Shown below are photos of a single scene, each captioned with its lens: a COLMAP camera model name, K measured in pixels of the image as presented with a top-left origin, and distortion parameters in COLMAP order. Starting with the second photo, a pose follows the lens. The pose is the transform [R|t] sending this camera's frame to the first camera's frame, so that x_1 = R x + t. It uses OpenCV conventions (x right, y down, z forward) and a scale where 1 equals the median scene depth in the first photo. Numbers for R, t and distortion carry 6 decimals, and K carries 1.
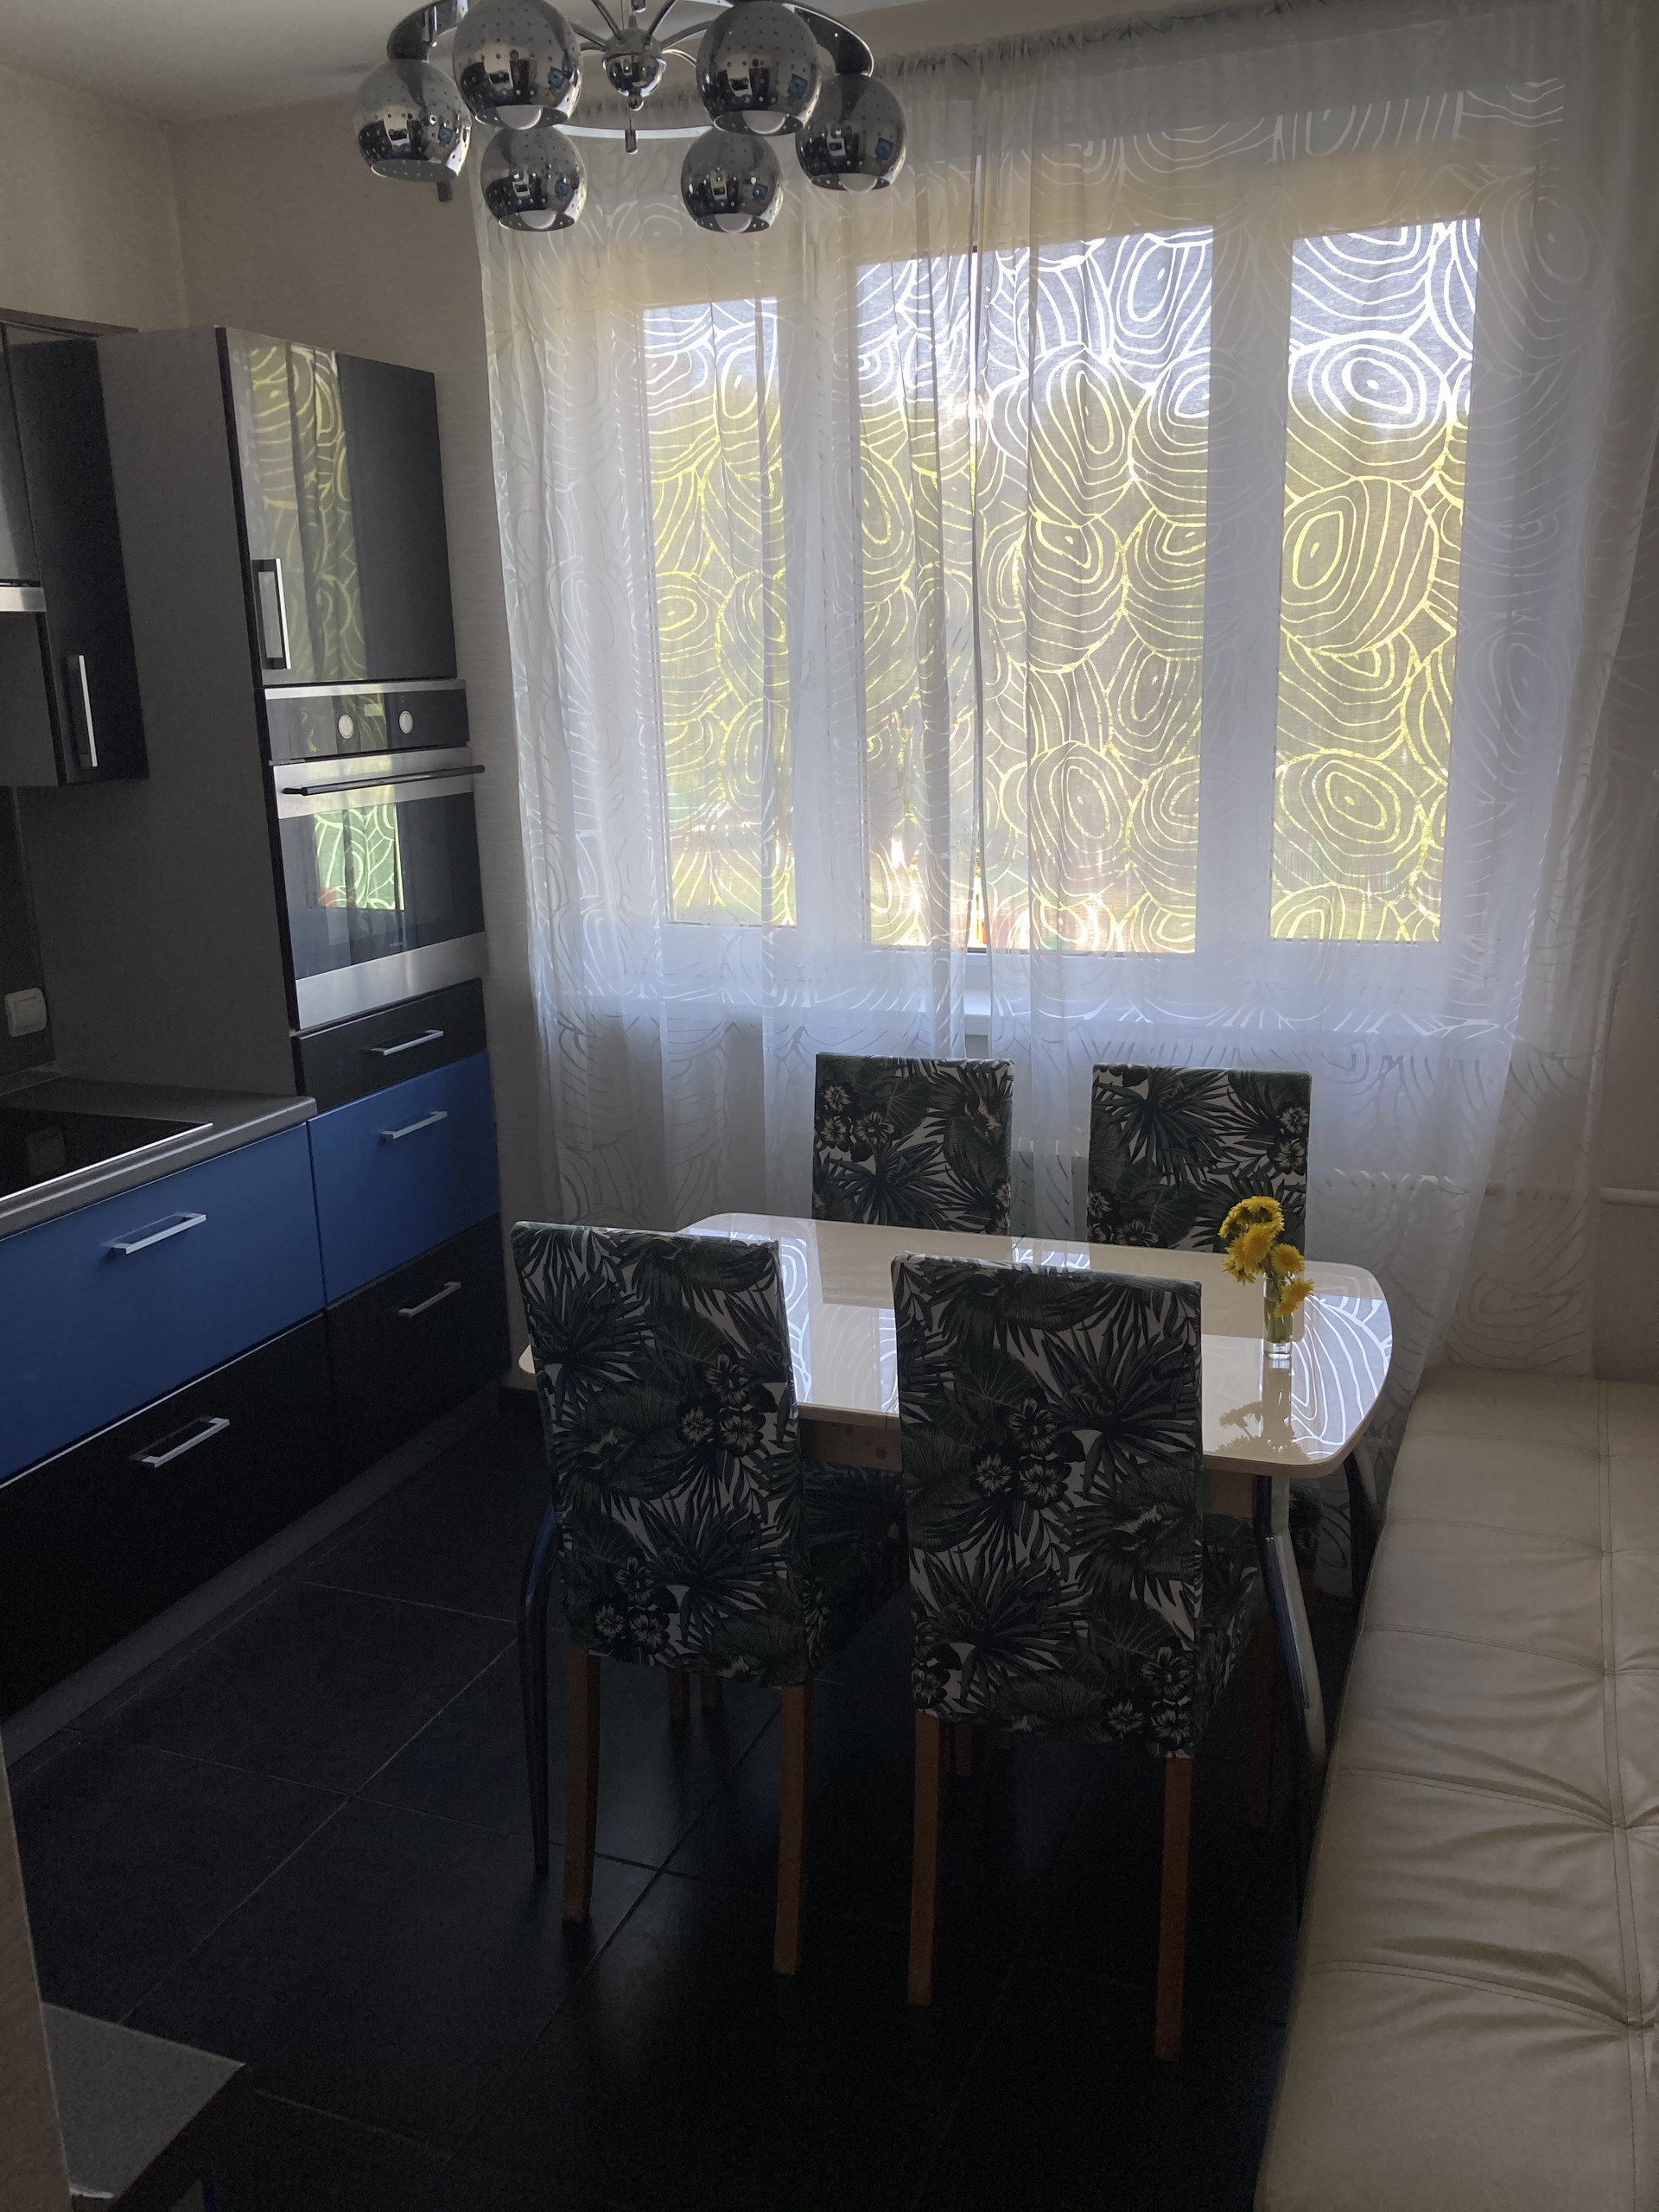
lens RADIAL K [[1819.9, 0, 837.1], [0, 1819.9, 1115.2], [0, 0, 1]] dist [0.011619, -0.004375]
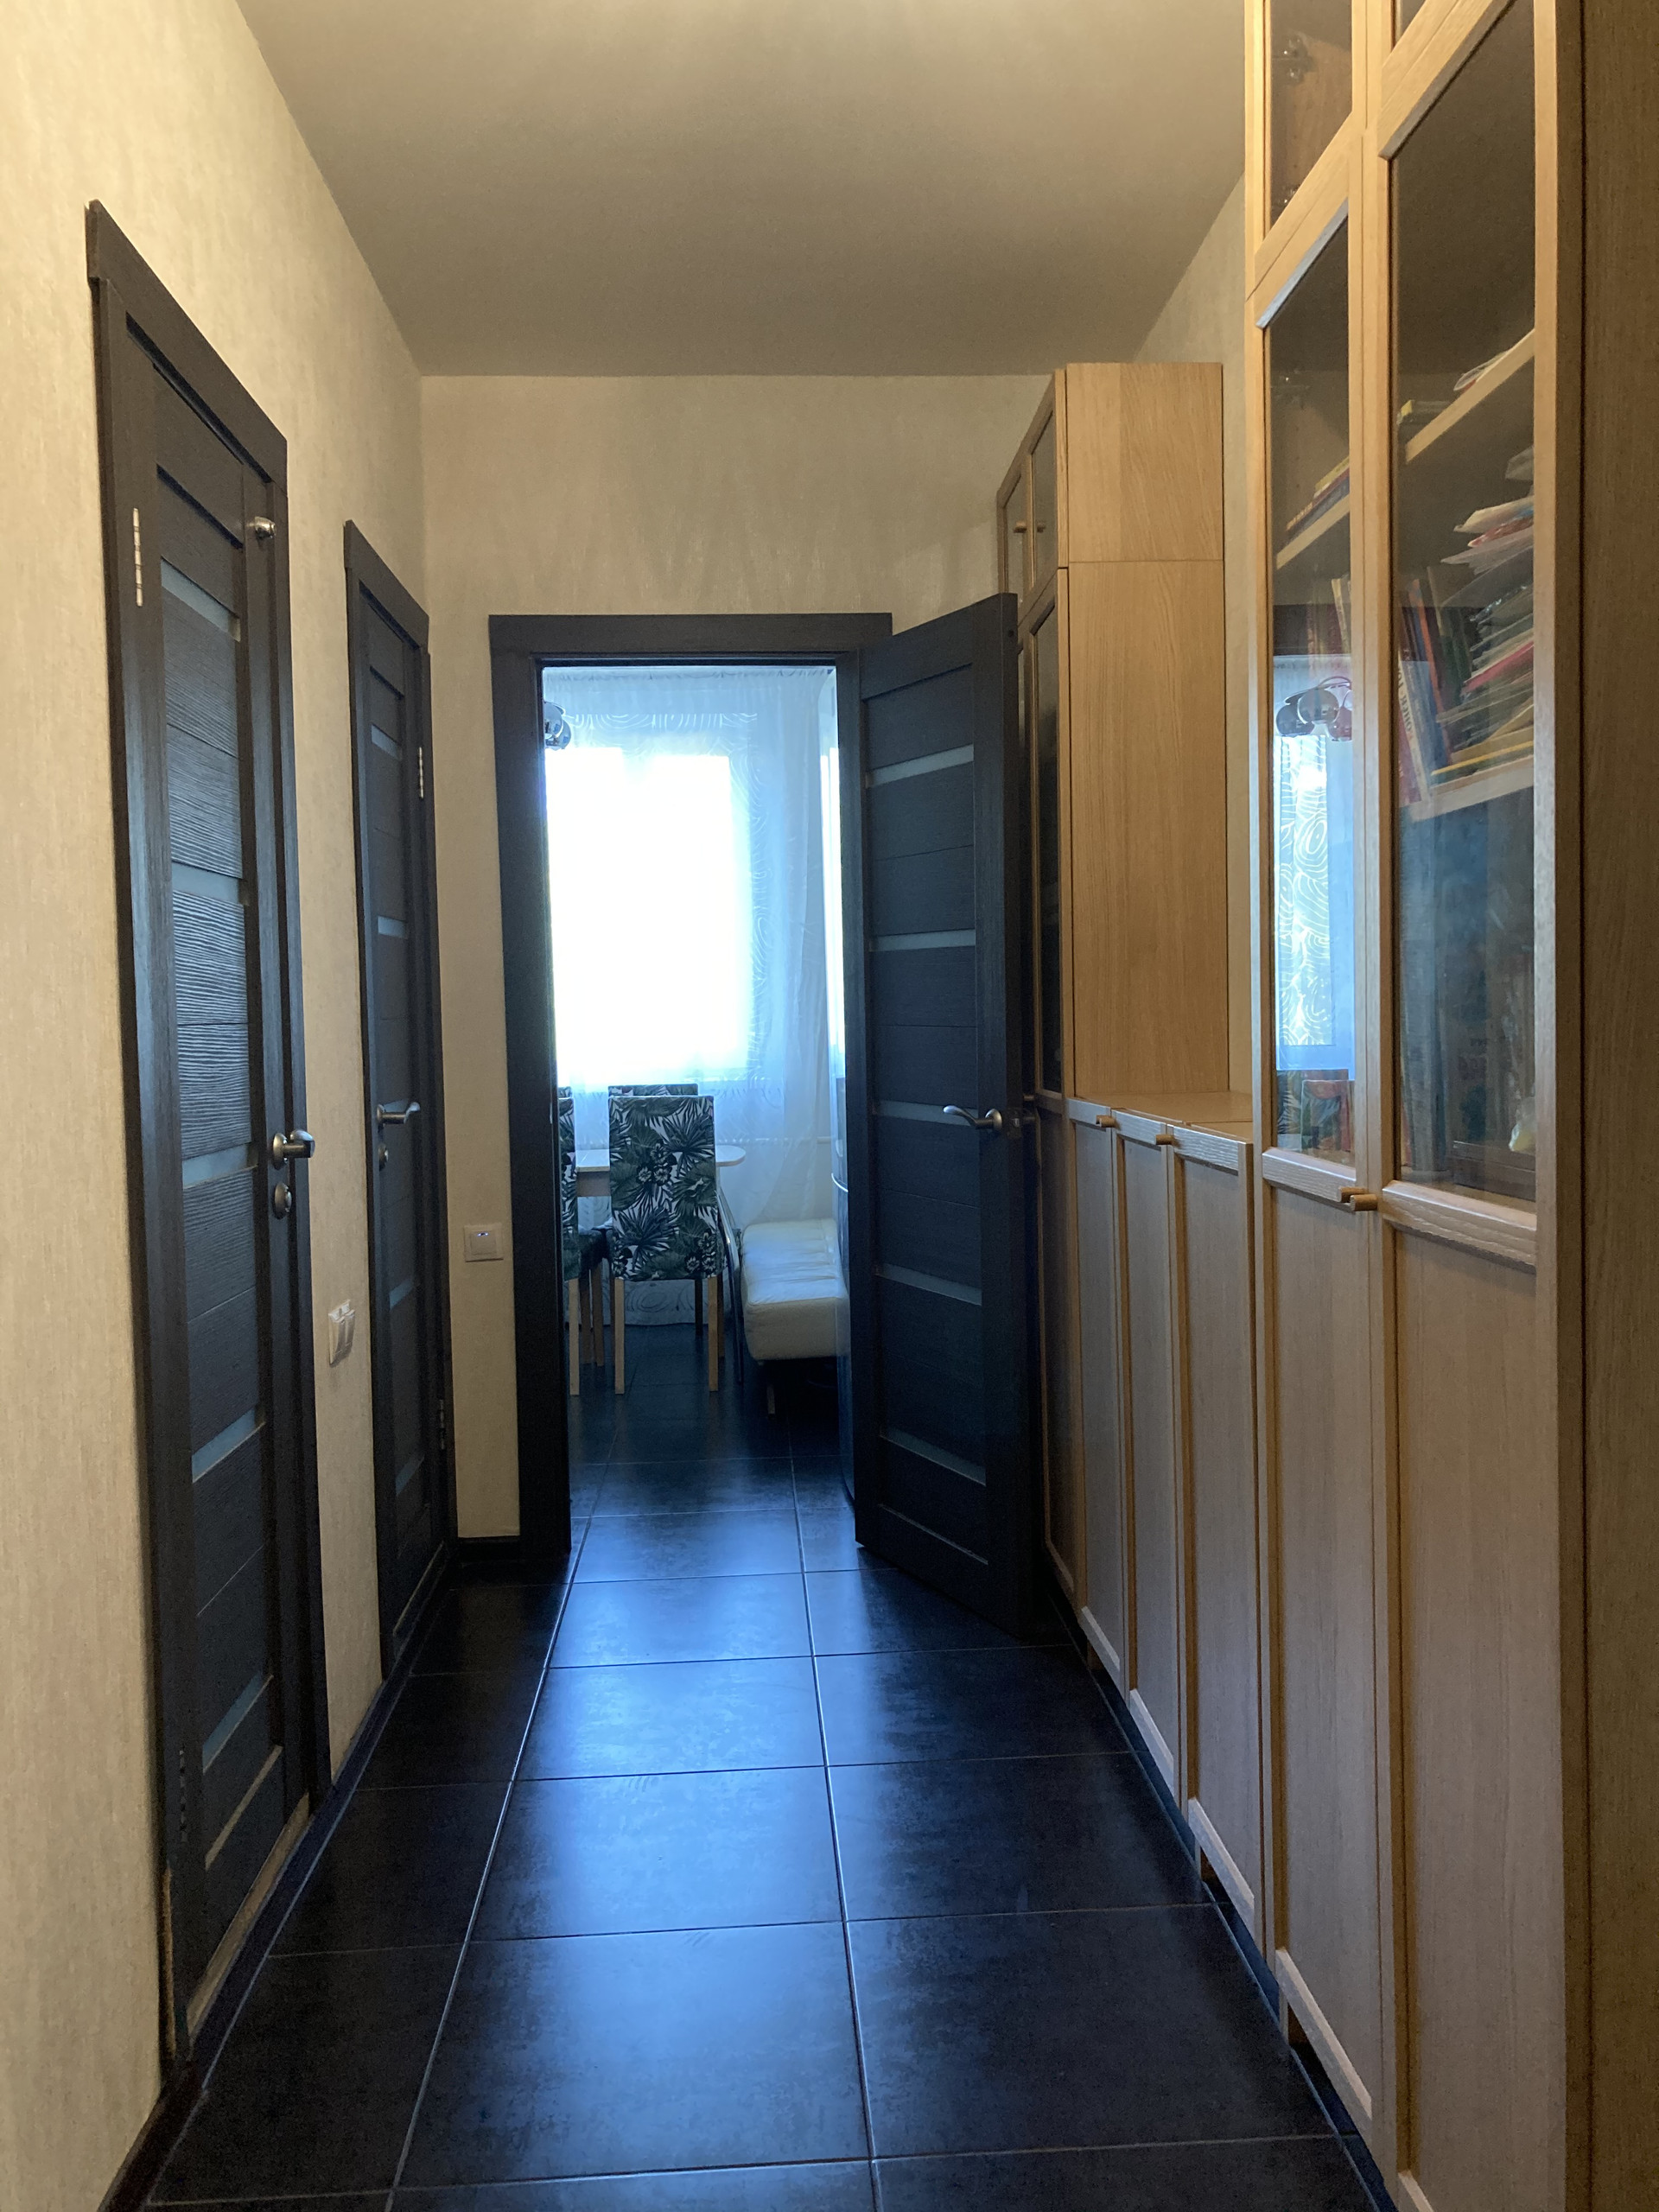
lens RADIAL K [[1819.9, 0, 826.5], [0, 1819.9, 1100.6], [0, 0, 1]] dist [0.011619, -0.004375]
pose [[0.889747, -0.017050, 0.456136, -0.951979], [0.112211, 0.976806, -0.182369, 0.631557], [-0.442448, 0.213445, 0.871023, -1.618399]]
